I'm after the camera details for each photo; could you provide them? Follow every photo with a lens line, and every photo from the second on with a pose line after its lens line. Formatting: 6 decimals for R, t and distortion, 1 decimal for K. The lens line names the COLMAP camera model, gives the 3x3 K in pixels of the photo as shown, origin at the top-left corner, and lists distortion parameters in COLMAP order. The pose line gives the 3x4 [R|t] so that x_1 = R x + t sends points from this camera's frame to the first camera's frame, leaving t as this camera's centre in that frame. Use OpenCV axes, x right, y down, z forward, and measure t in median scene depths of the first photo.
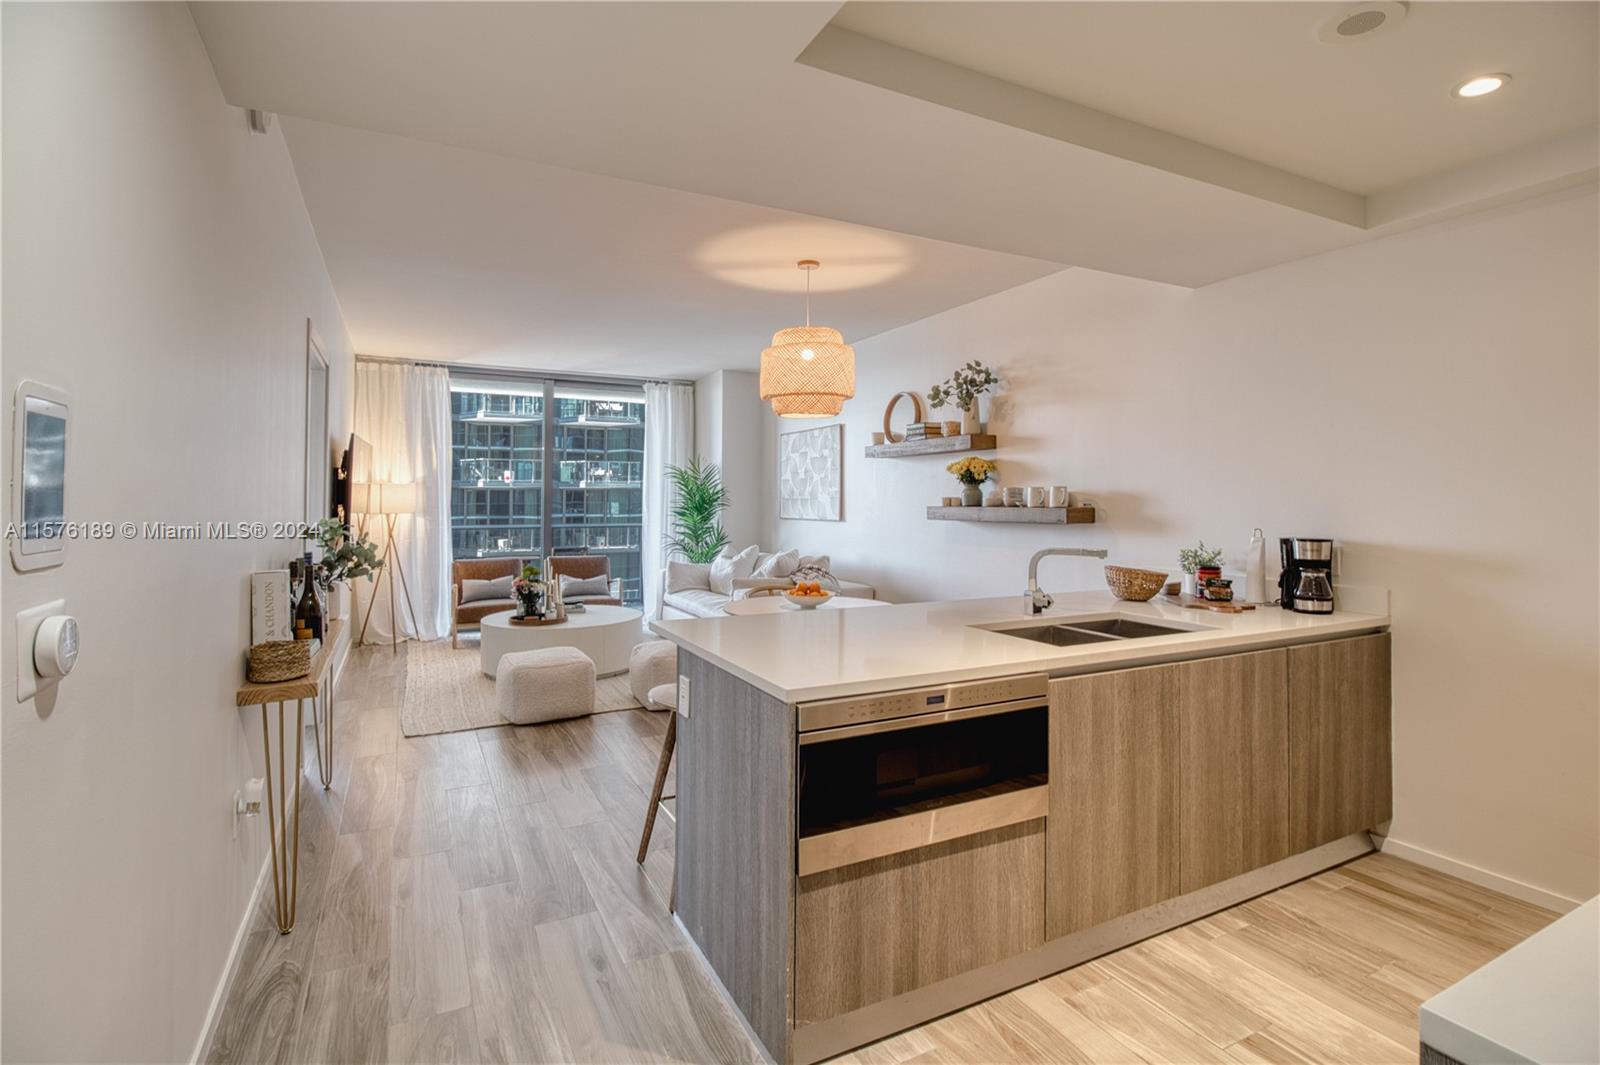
lens RADIAL K [[745.3, 0, 805.6], [0, 745.3, 486.1], [0, 0, 1]] dist [0.000515, -0.000829]
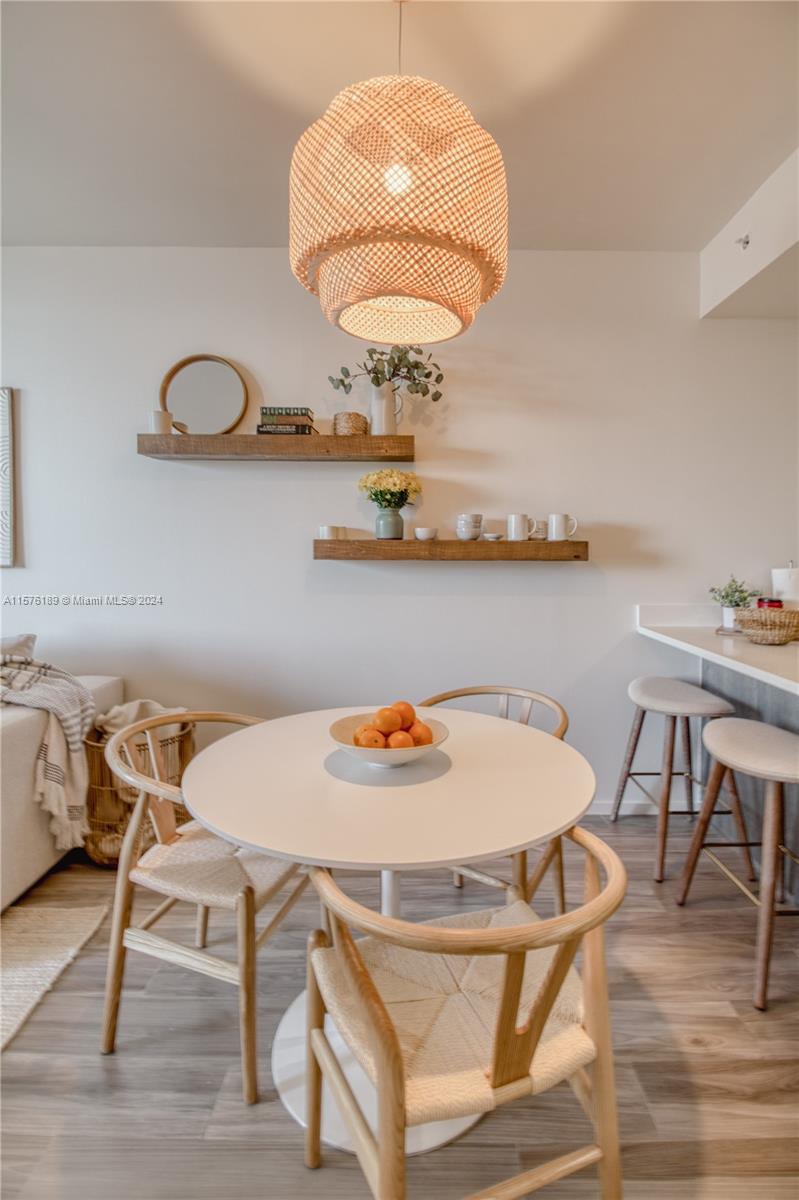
lens RADIAL K [[586.2, 0, 437.0], [0, 586.2, 554.0], [0, 0, 1]] dist [-0.003829, -0.000758]
pose [[0.468629, -0.013656, 0.883289, -0.250049], [-0.023686, 0.999327, 0.028016, 0.024404], [-0.883077, -0.034050, 0.467990, 0.700092]]
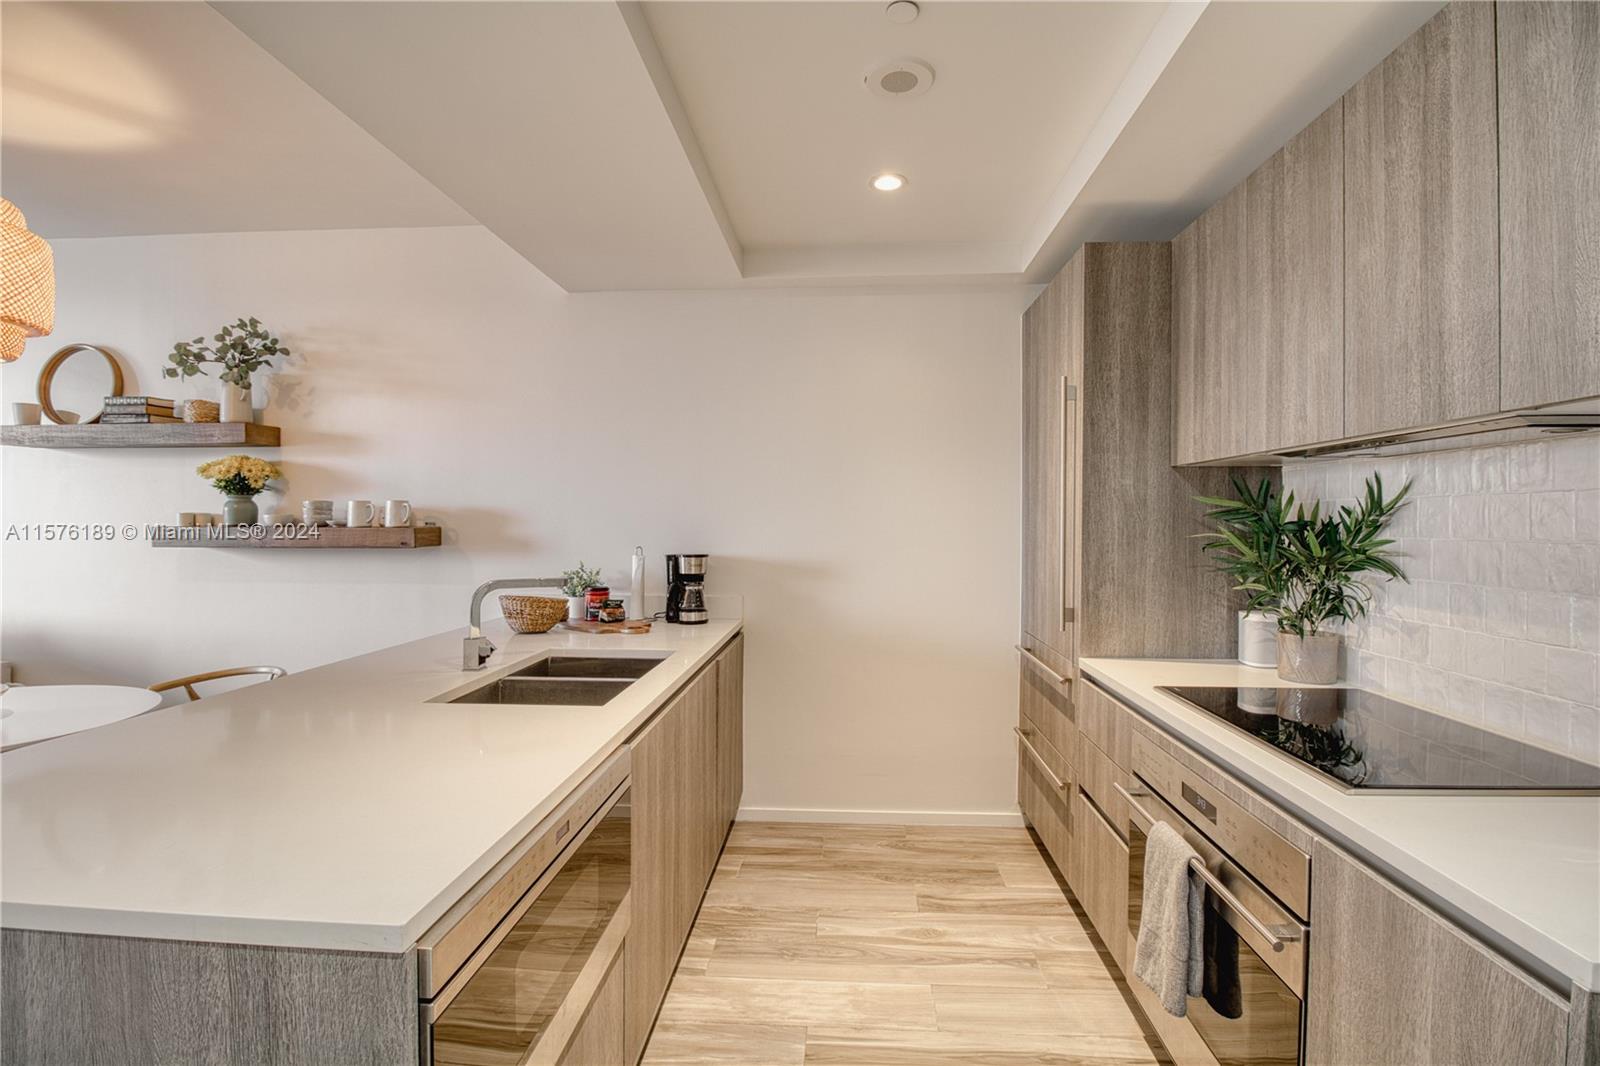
lens RADIAL K [[757.1, 0, 800.0], [0, 757.1, 533.0], [0, 0, 1]] dist [-0.005032, -0.001443]
pose [[0.535311, -0.016787, 0.844488, -0.095650], [-0.017701, 0.999360, 0.031086, 0.002170], [-0.844470, -0.031589, 0.534671, 0.178679]]
